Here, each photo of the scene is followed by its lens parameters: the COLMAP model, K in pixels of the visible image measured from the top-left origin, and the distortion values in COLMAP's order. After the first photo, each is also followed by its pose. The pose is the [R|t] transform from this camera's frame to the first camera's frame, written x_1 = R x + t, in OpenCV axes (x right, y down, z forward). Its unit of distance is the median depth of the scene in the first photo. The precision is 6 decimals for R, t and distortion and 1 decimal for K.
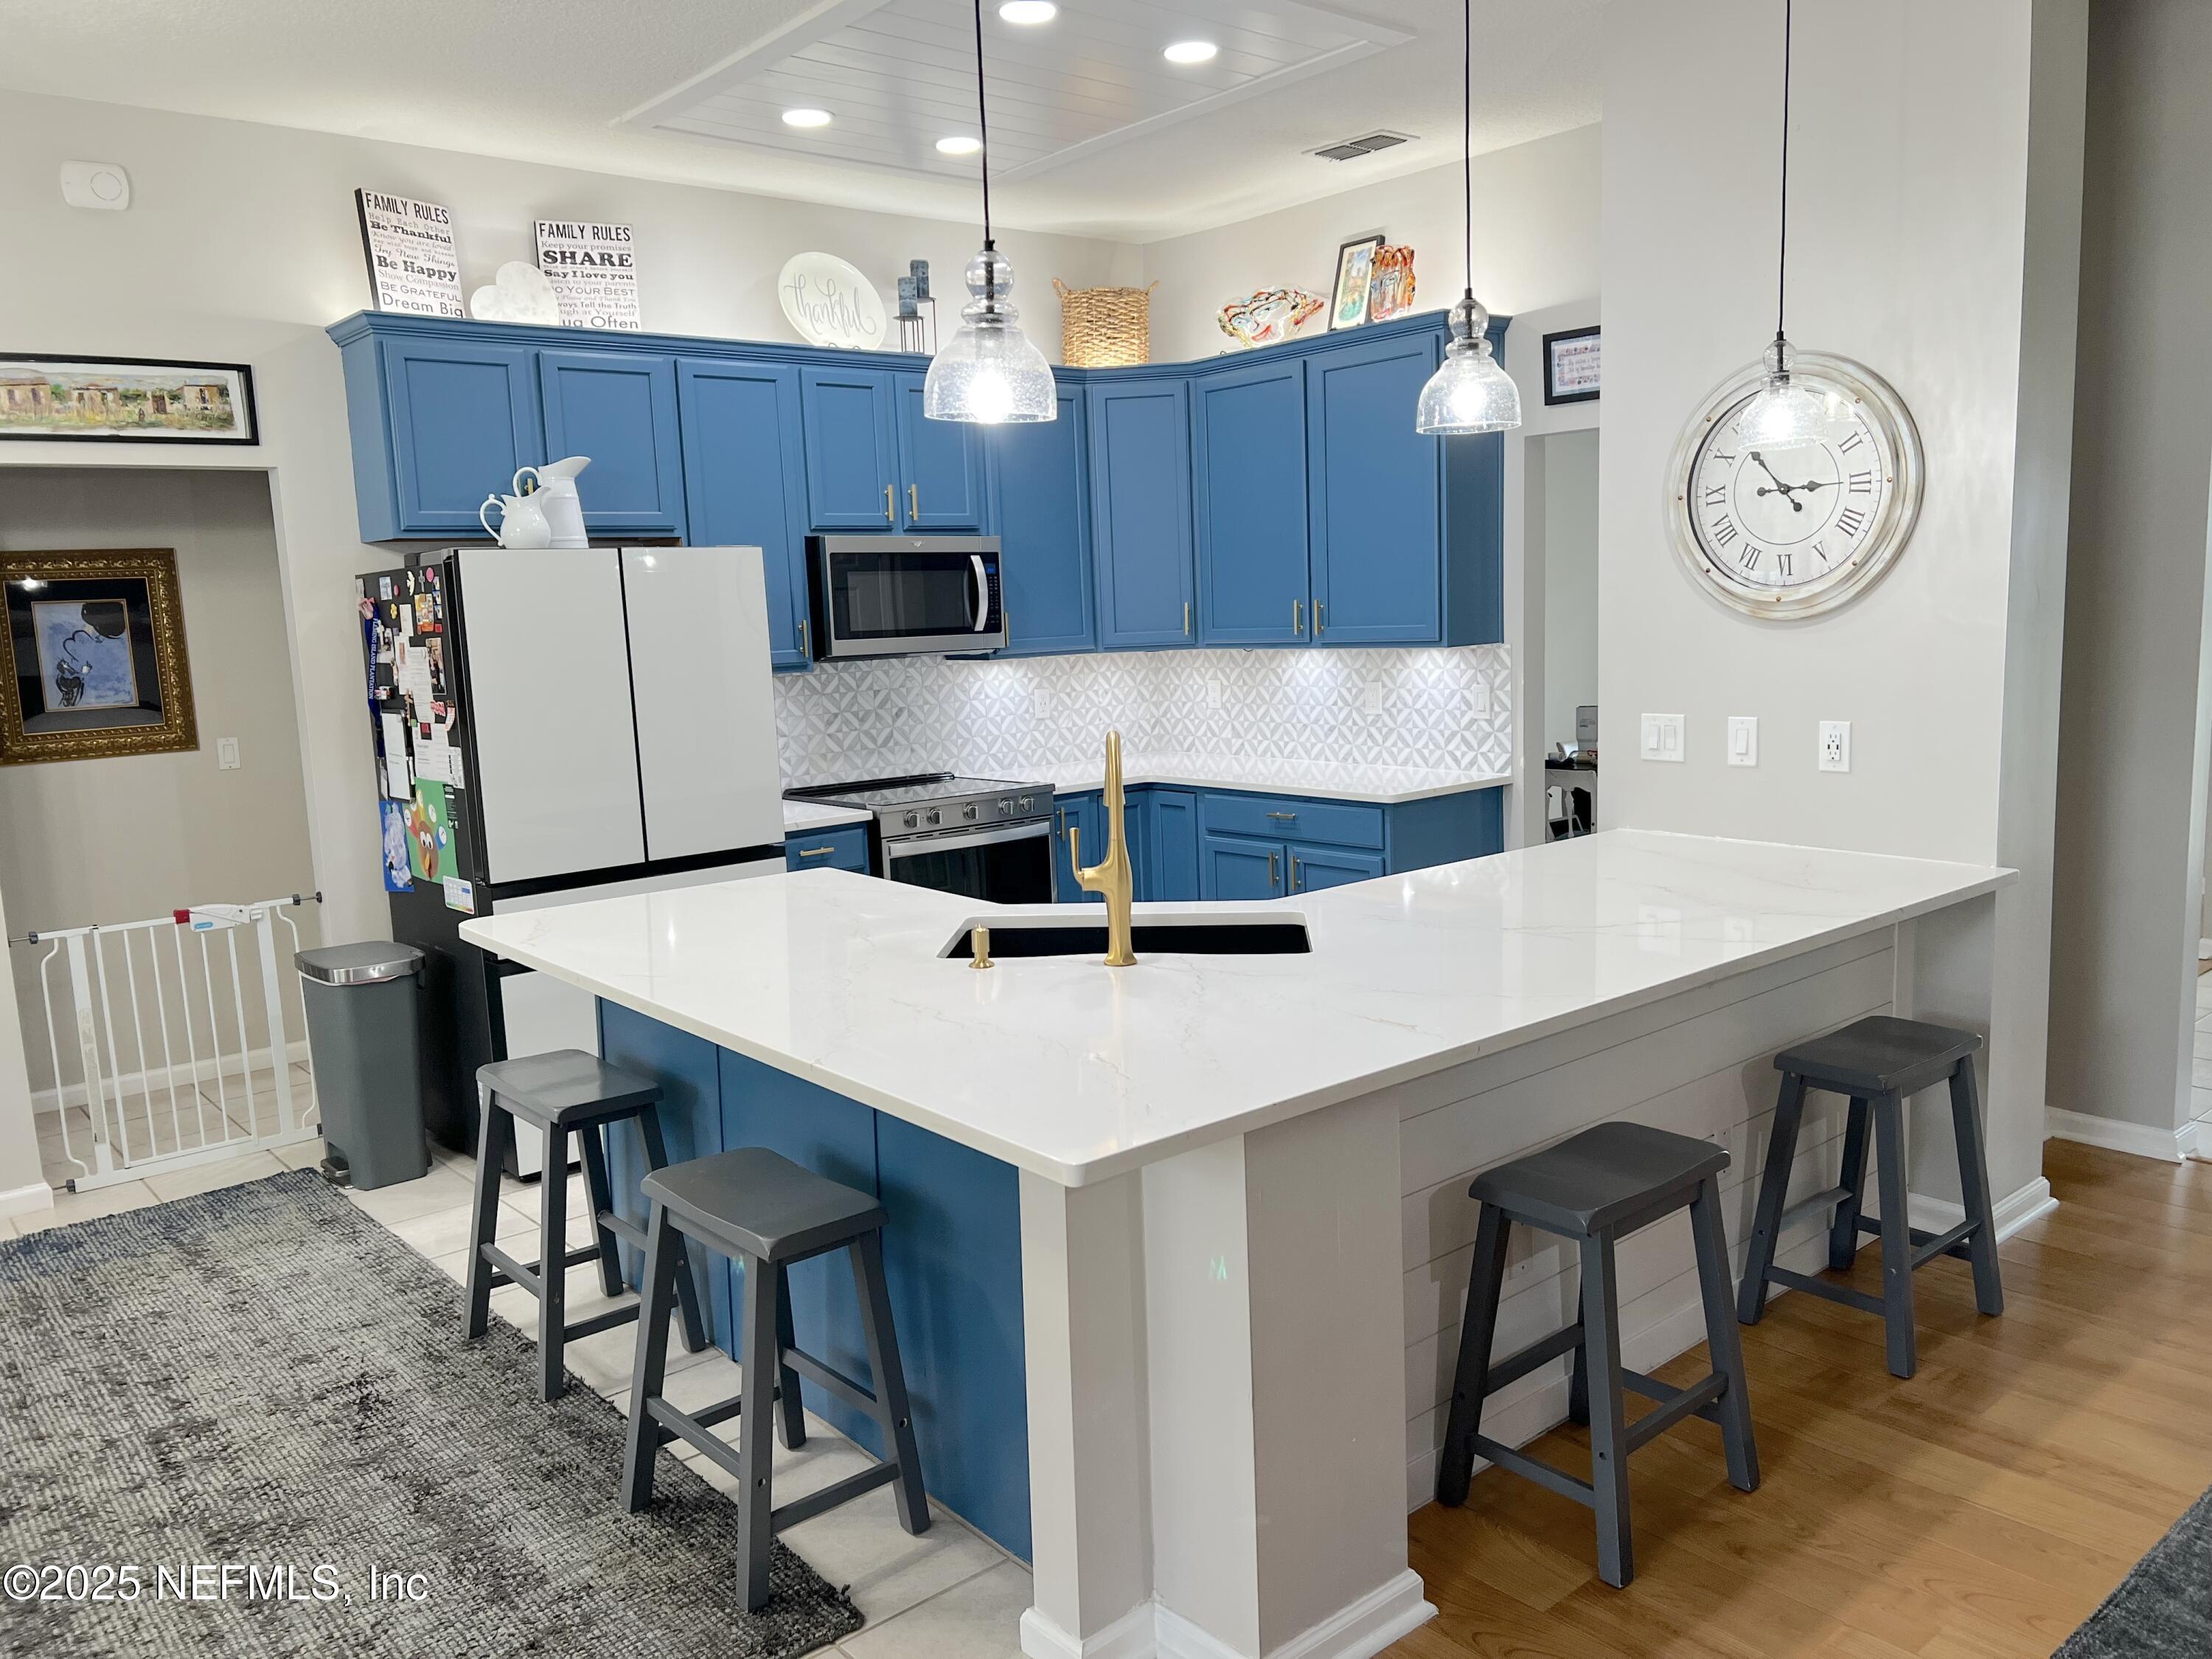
lens RADIAL K [[1659.5, 0, 1120.9], [0, 1659.5, 837.7], [0, 0, 1]] dist [0.049750, -0.058614]
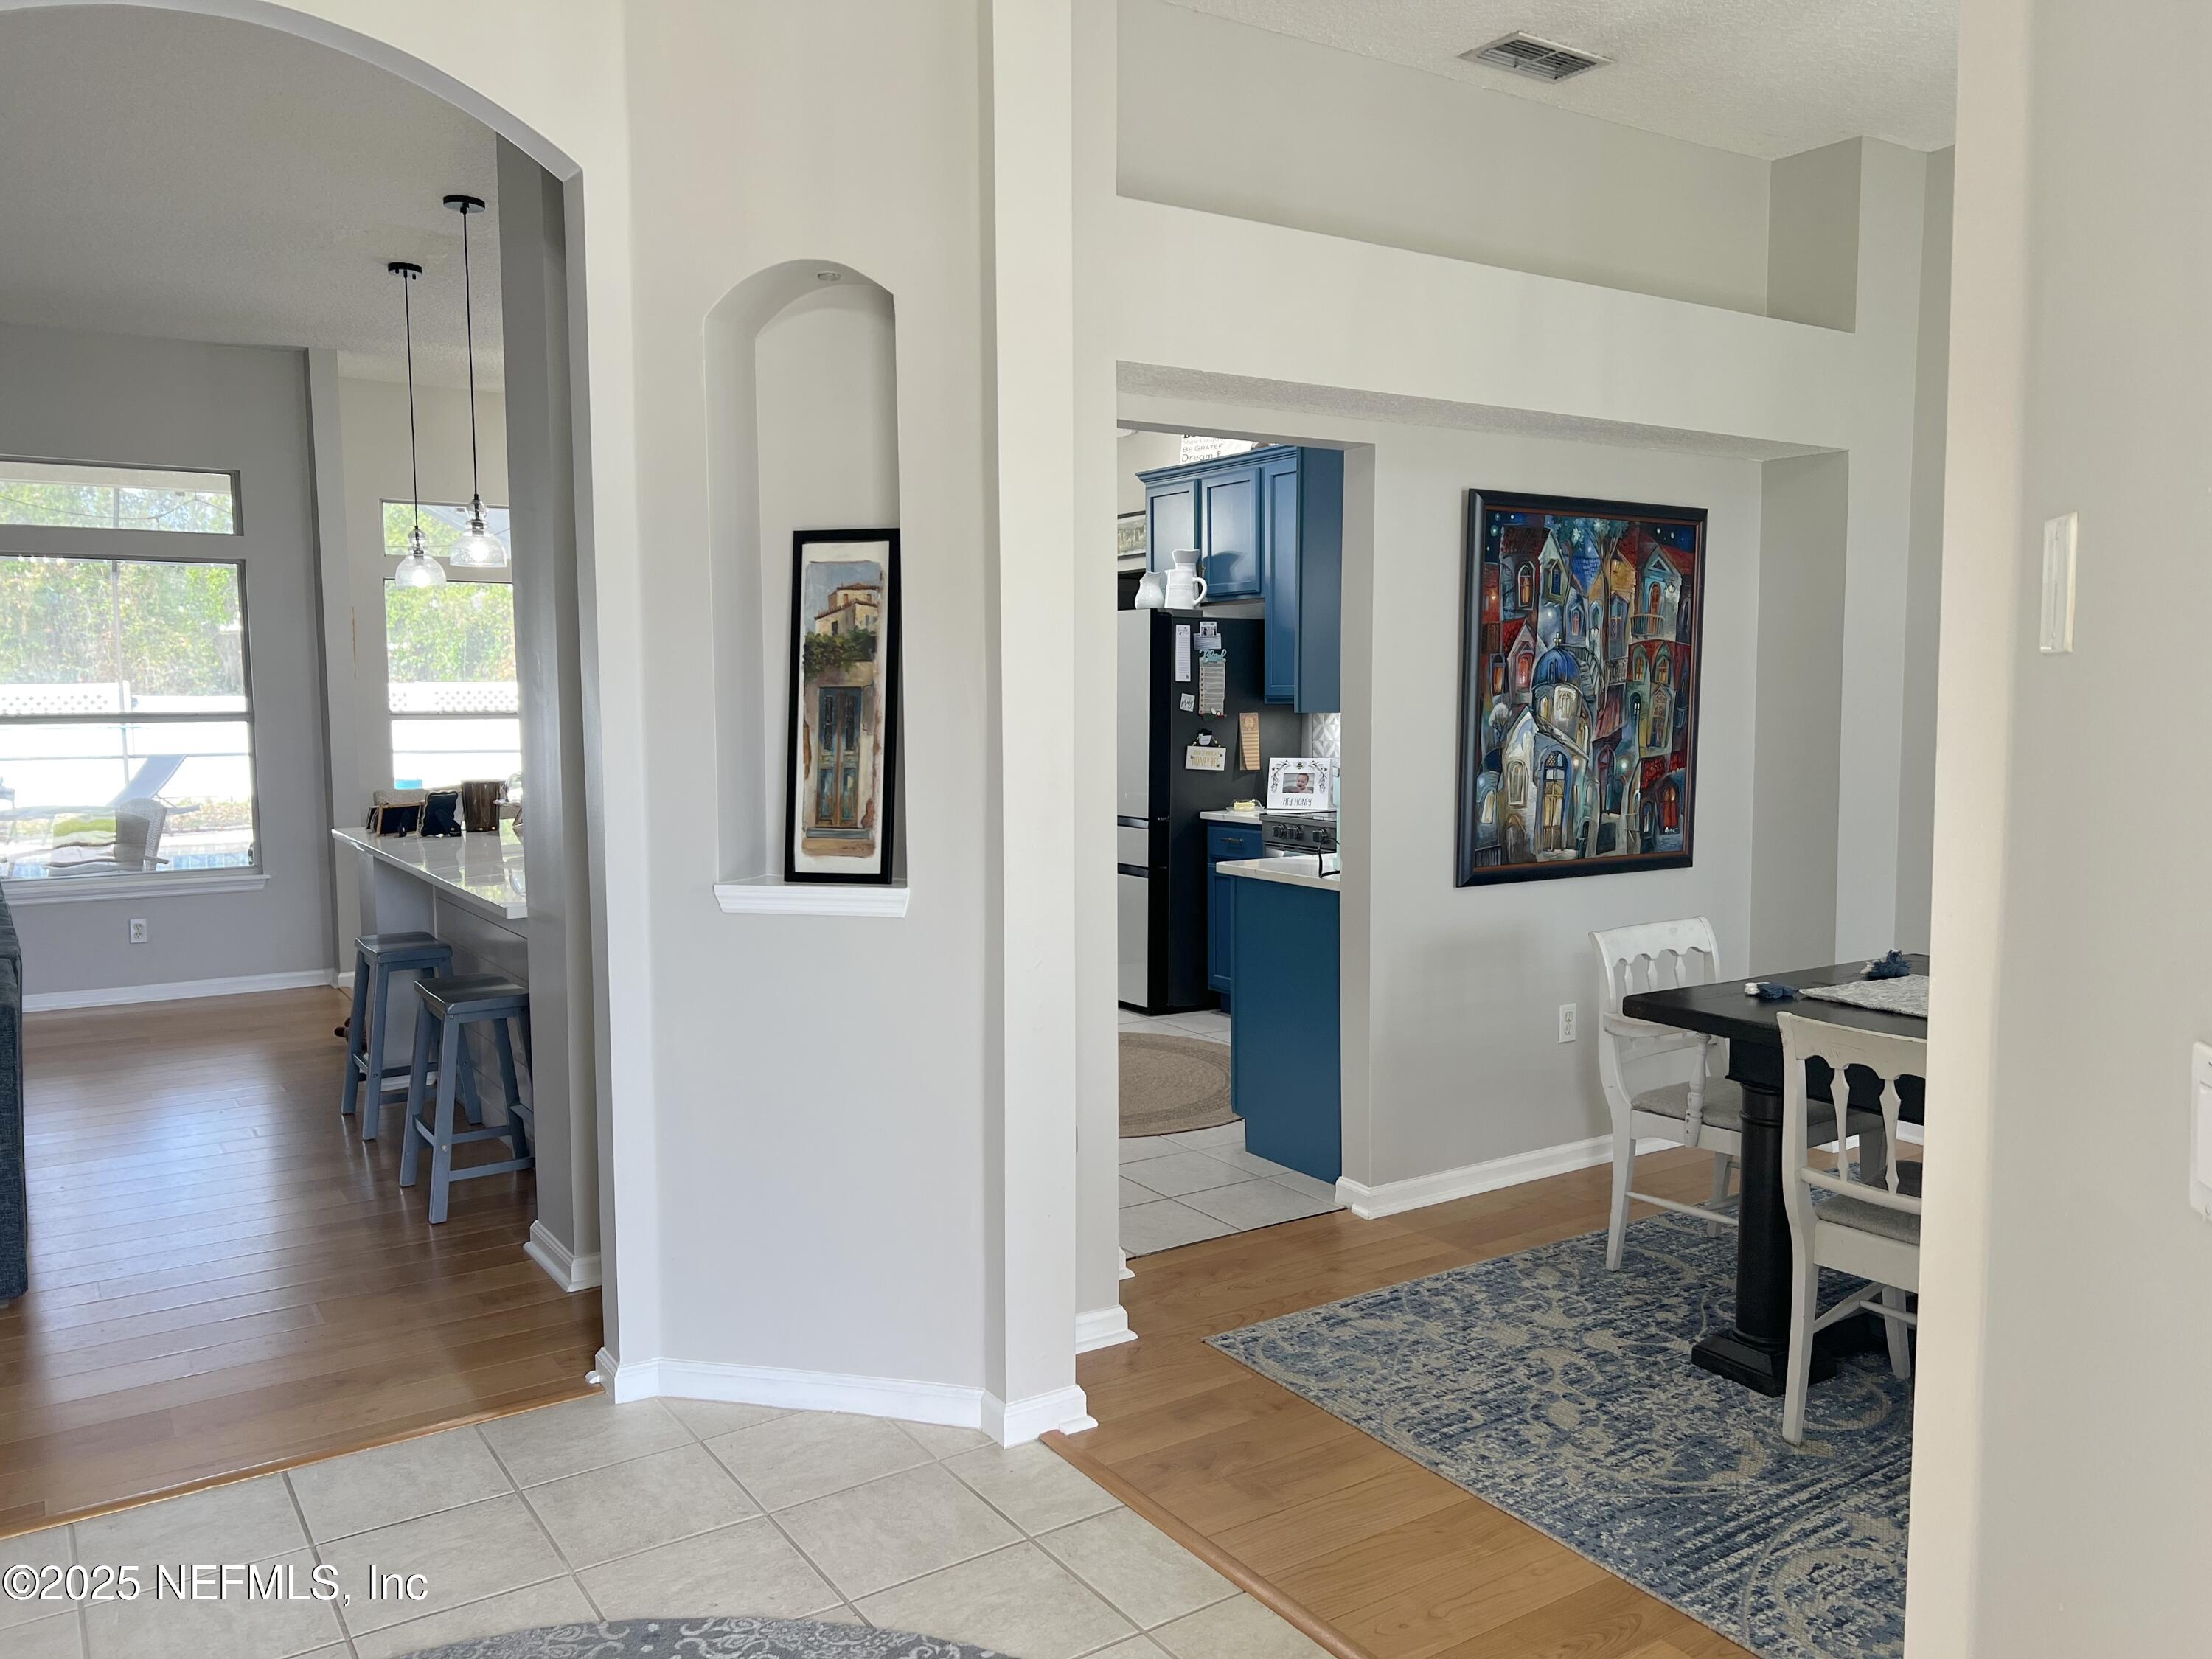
lens RADIAL K [[1659.5, 0, 1123.3], [0, 1659.5, 818.0], [0, 0, 1]] dist [0.049750, -0.058614]
pose [[-0.115763, 0.118074, -0.986234, 1.110822], [-0.134453, 0.981908, 0.133338, -0.173717], [0.984135, 0.148038, -0.097793, 1.073198]]
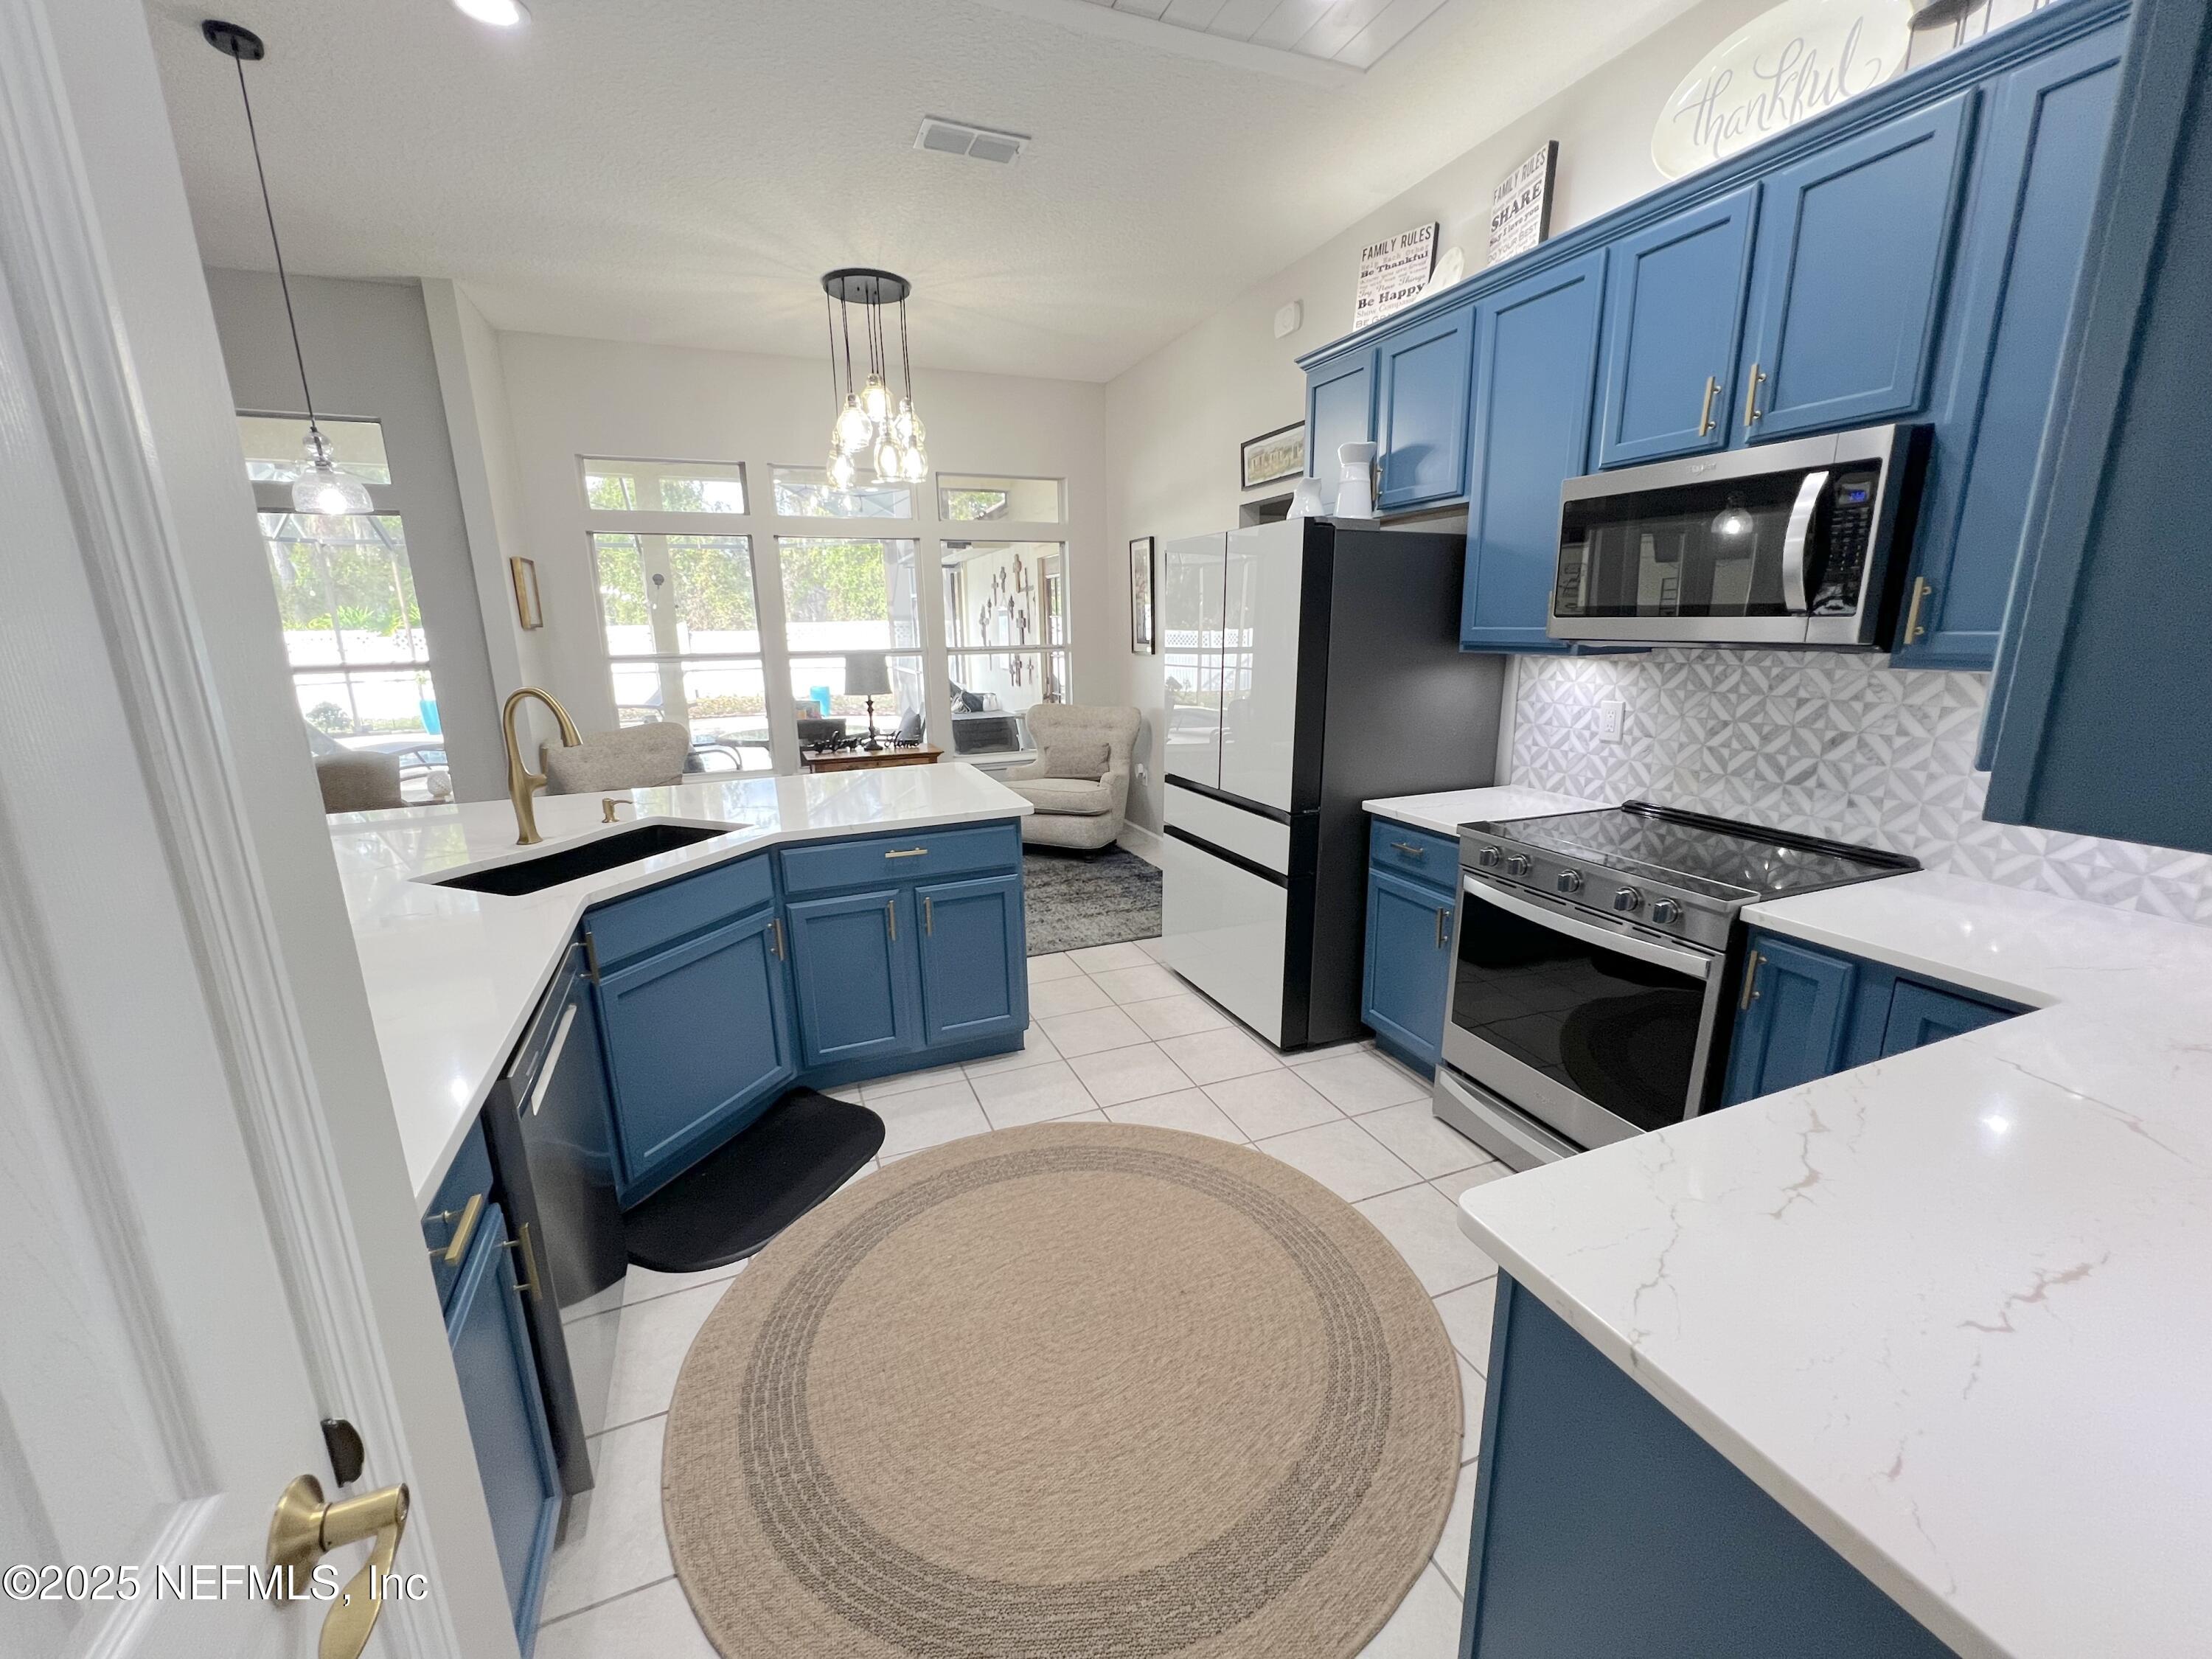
lens RADIAL K [[880.1, 0, 1087.8], [0, 880.1, 833.0], [0, 0, 1]] dist [-0.003808, 0.001010]
pose [[-0.325418, 0.266601, -0.907208, 0.328343], [-0.107631, 0.942751, 0.315653, -0.140120], [0.939425, 0.200363, -0.278094, 0.998831]]
